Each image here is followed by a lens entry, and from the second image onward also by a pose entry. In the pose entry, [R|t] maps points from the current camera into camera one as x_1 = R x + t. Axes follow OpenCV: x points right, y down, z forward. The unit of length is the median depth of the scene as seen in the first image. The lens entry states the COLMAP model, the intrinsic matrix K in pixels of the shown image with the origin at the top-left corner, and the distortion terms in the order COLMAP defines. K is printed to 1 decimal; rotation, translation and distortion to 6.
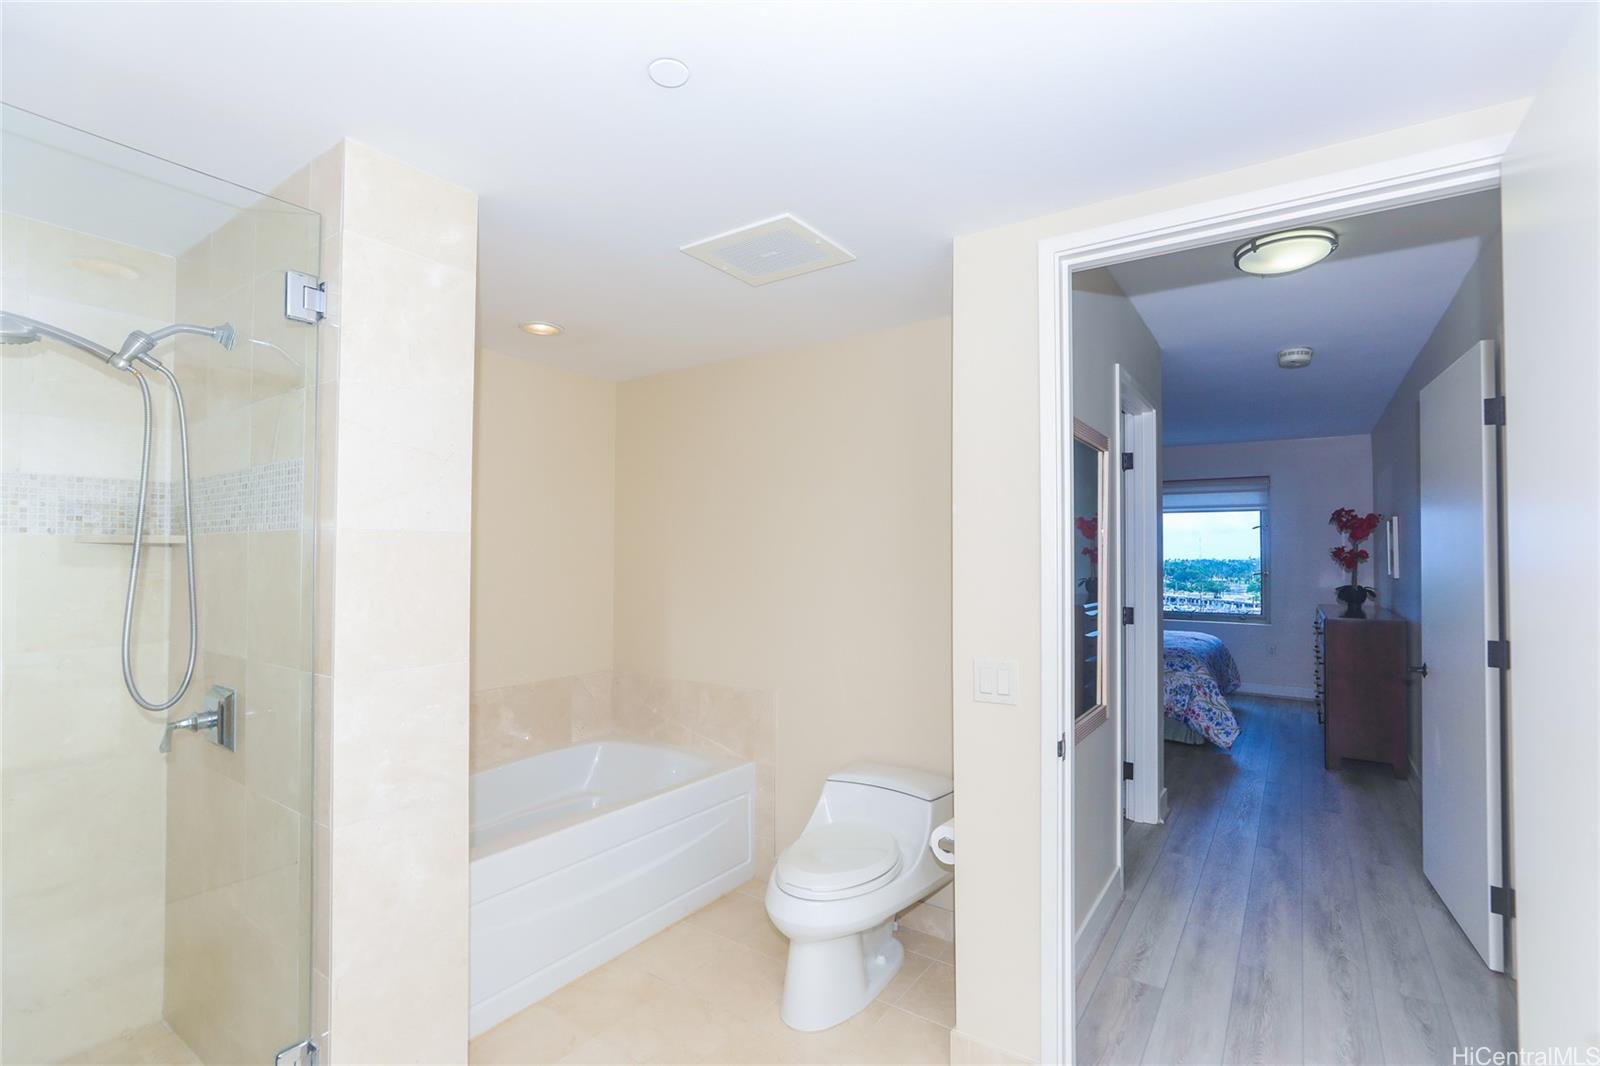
lens RADIAL K [[755.3, 0, 792.0], [0, 755.3, 538.3], [0, 0, 1]] dist [-0.022905, 0.009325]
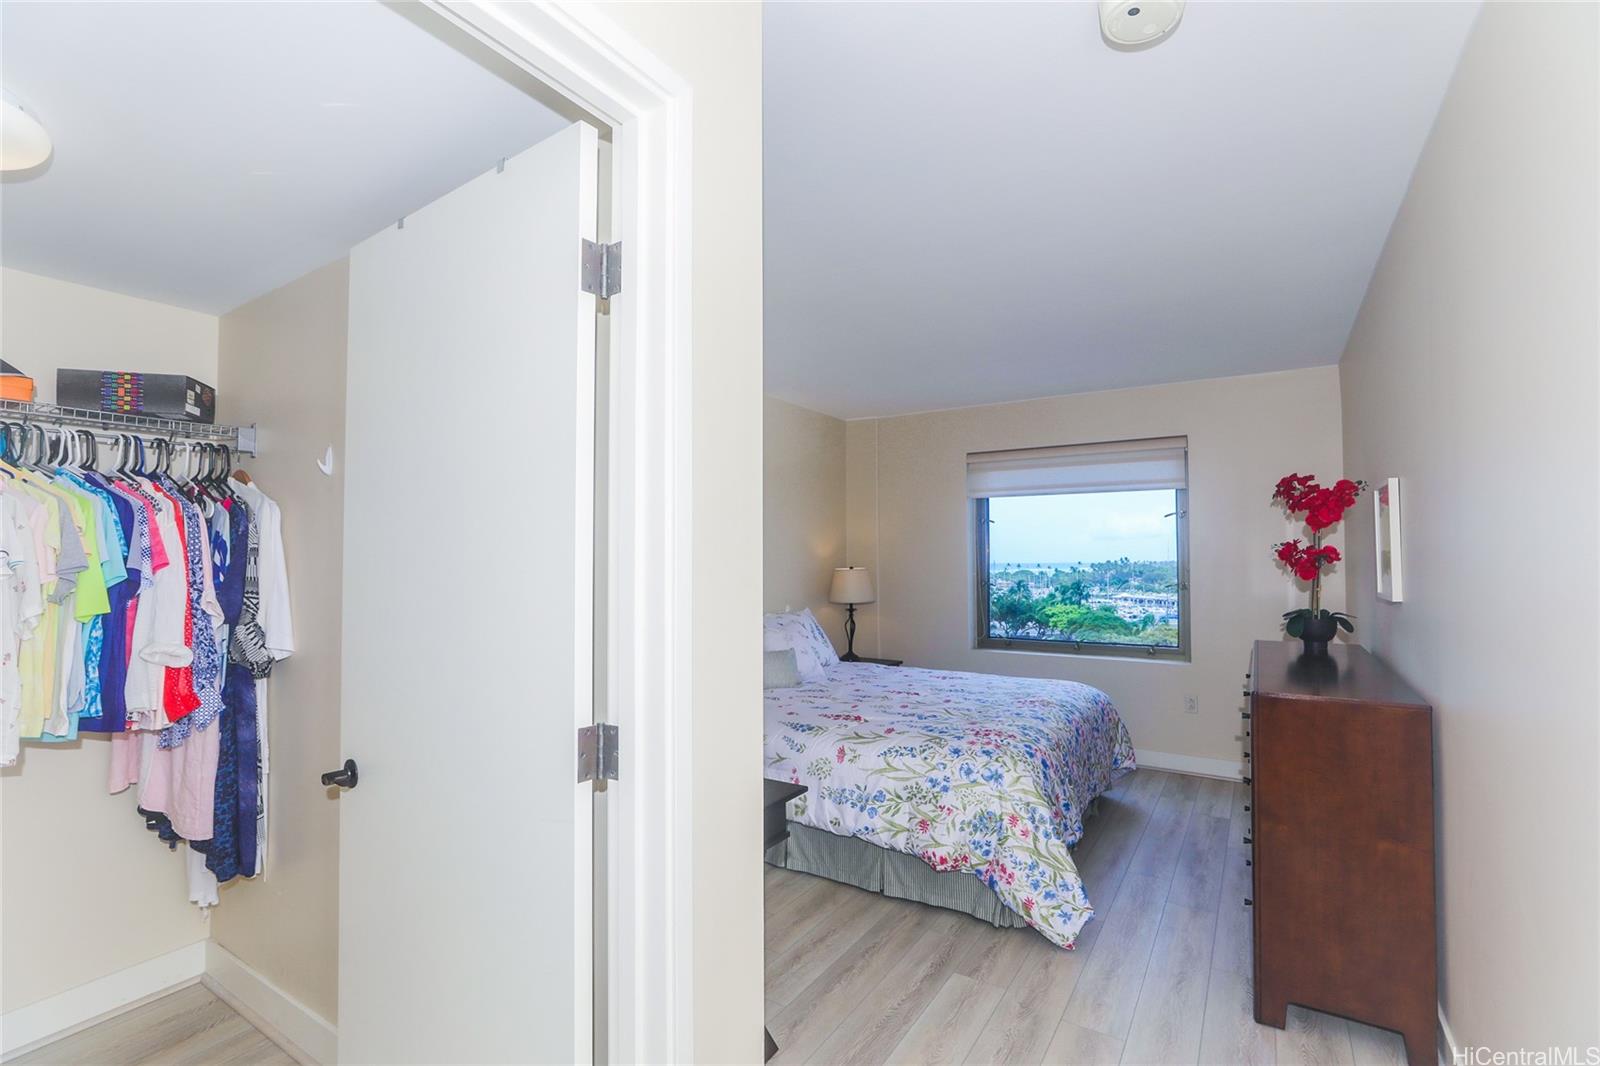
lens RADIAL K [[755.3, 0, 796.5], [0, 755.3, 535.5], [0, 0, 1]] dist [-0.022905, 0.009325]
pose [[0.999429, -0.006213, 0.033206, 0.347147], [0.006491, 0.999945, -0.008266, 0.009506], [-0.033153, 0.008477, 0.999414, 0.454057]]
